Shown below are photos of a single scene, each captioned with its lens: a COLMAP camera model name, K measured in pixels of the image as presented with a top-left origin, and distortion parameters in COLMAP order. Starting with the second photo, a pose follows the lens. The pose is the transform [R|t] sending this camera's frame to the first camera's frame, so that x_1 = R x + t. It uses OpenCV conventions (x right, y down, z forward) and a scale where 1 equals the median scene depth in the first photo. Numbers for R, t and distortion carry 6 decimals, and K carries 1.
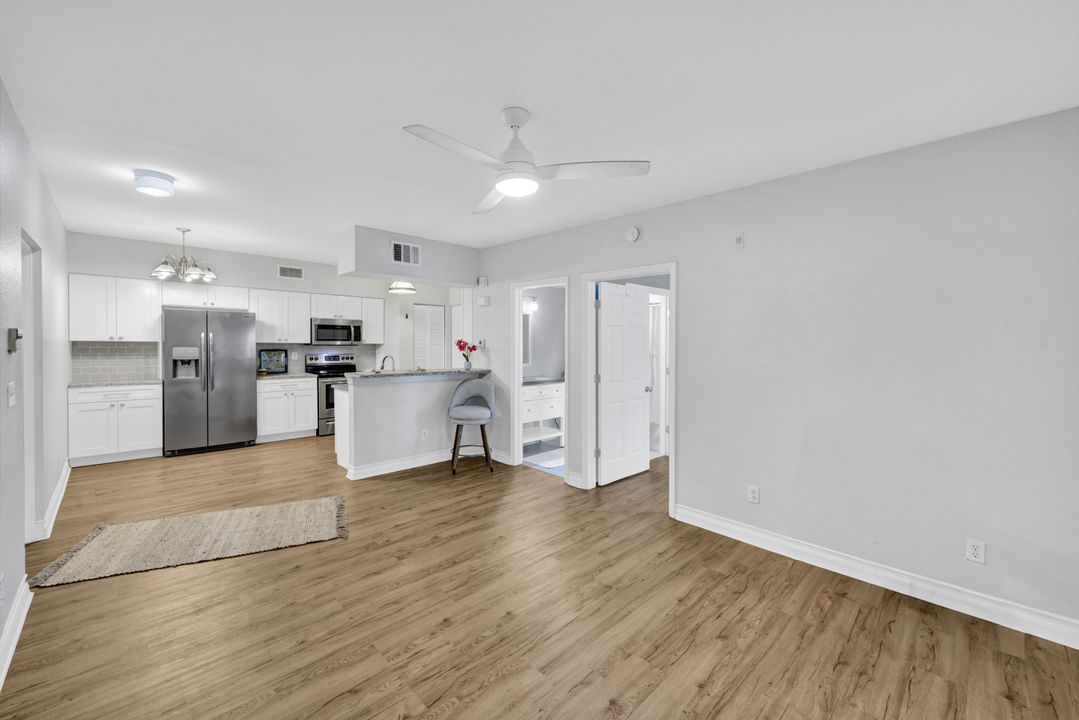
lens RADIAL K [[435.6, 0, 549.2], [0, 435.6, 351.2], [0, 0, 1]] dist [-0.000644, 0.000173]
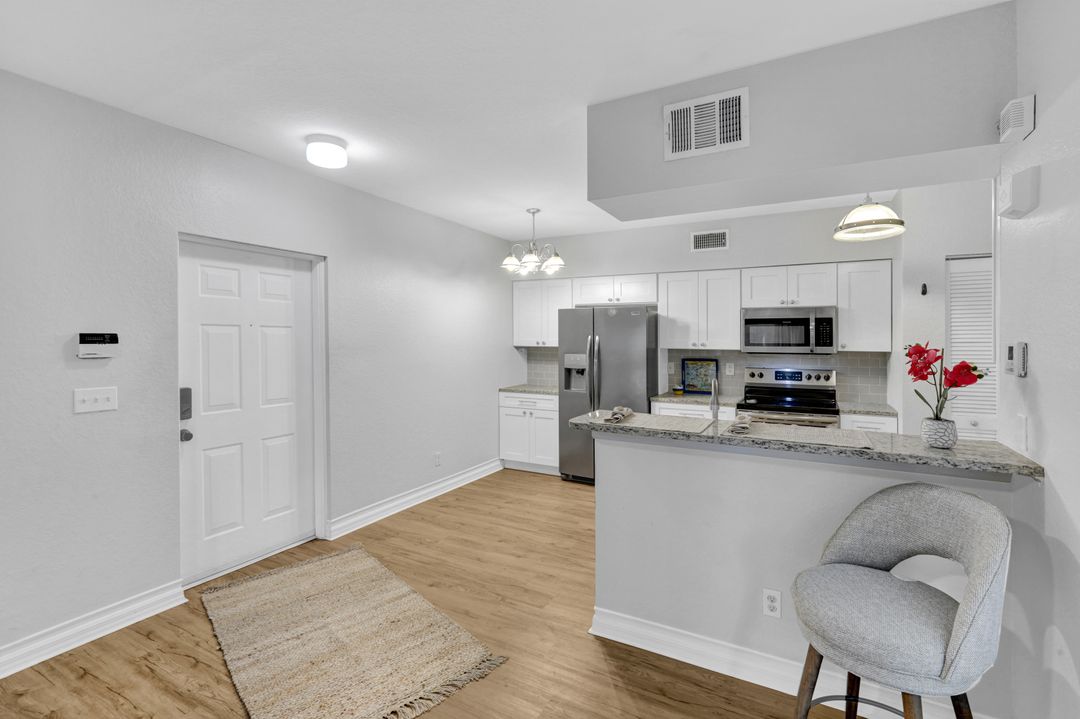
lens RADIAL K [[492.3, 0, 535.6], [0, 492.3, 341.2], [0, 0, 1]] dist [-0.010603, 0.000017]
pose [[0.269209, -0.008727, -0.963042, 0.050671], [-0.022533, 0.999628, -0.015358, -0.016525], [0.962818, 0.025835, 0.268912, 0.660474]]
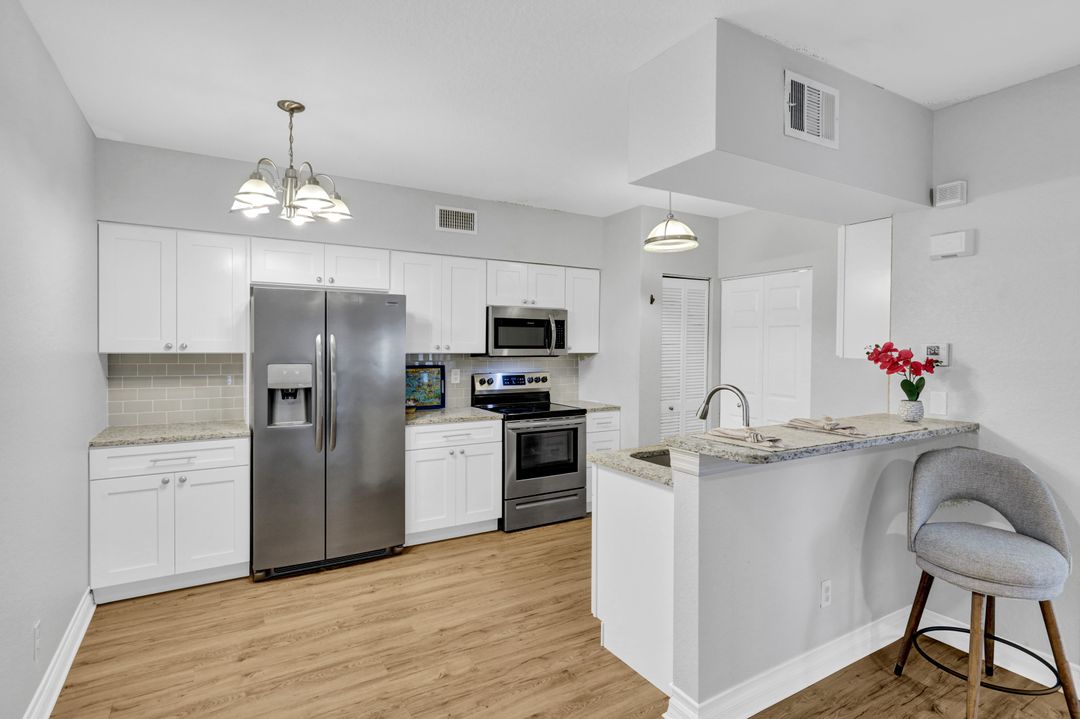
lens RADIAL K [[556.2, 0, 539.7], [0, 556.2, 349.1], [0, 0, 1]] dist [0.001301, 0.000359]
pose [[0.969018, -0.005893, -0.246920, -0.389791], [0.001778, 0.999856, -0.016883, -0.014701], [0.246984, 0.015921, 0.968889, 0.441152]]
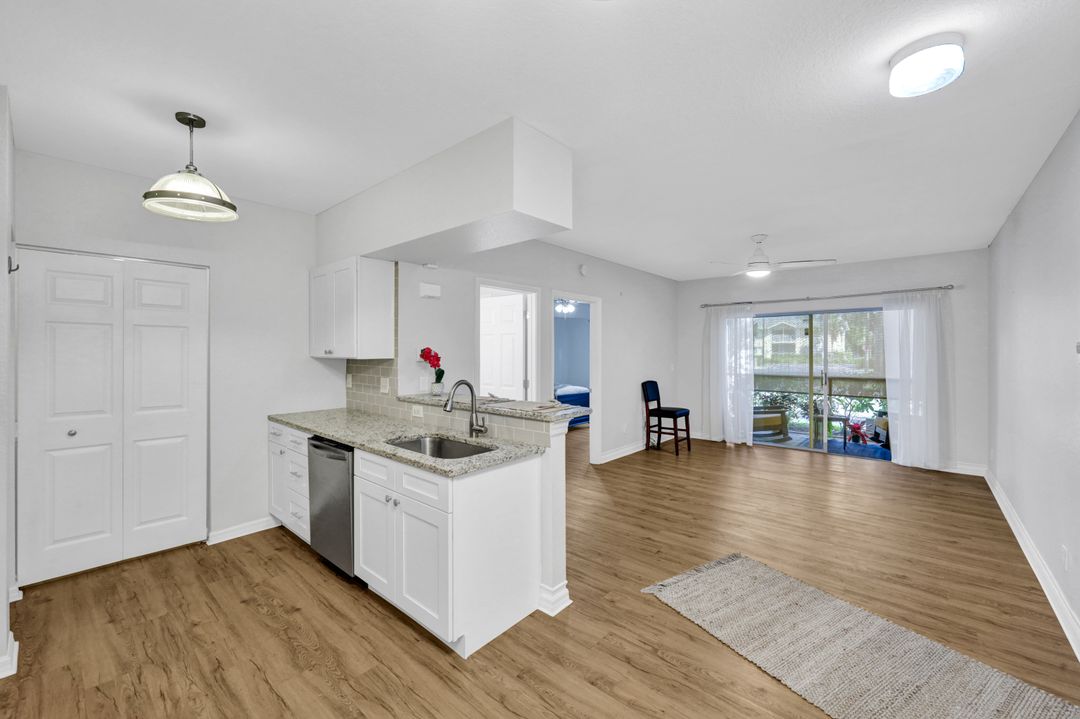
lens RADIAL K [[429.2, 0, 540.0], [0, 429.2, 359.5], [0, 0, 1]] dist [0.002713, 0.000019]
pose [[-0.066629, -0.032484, 0.997249, -0.831830], [0.018319, 0.999262, 0.033773, -0.029928], [-0.997610, 0.020519, -0.065985, 0.897909]]
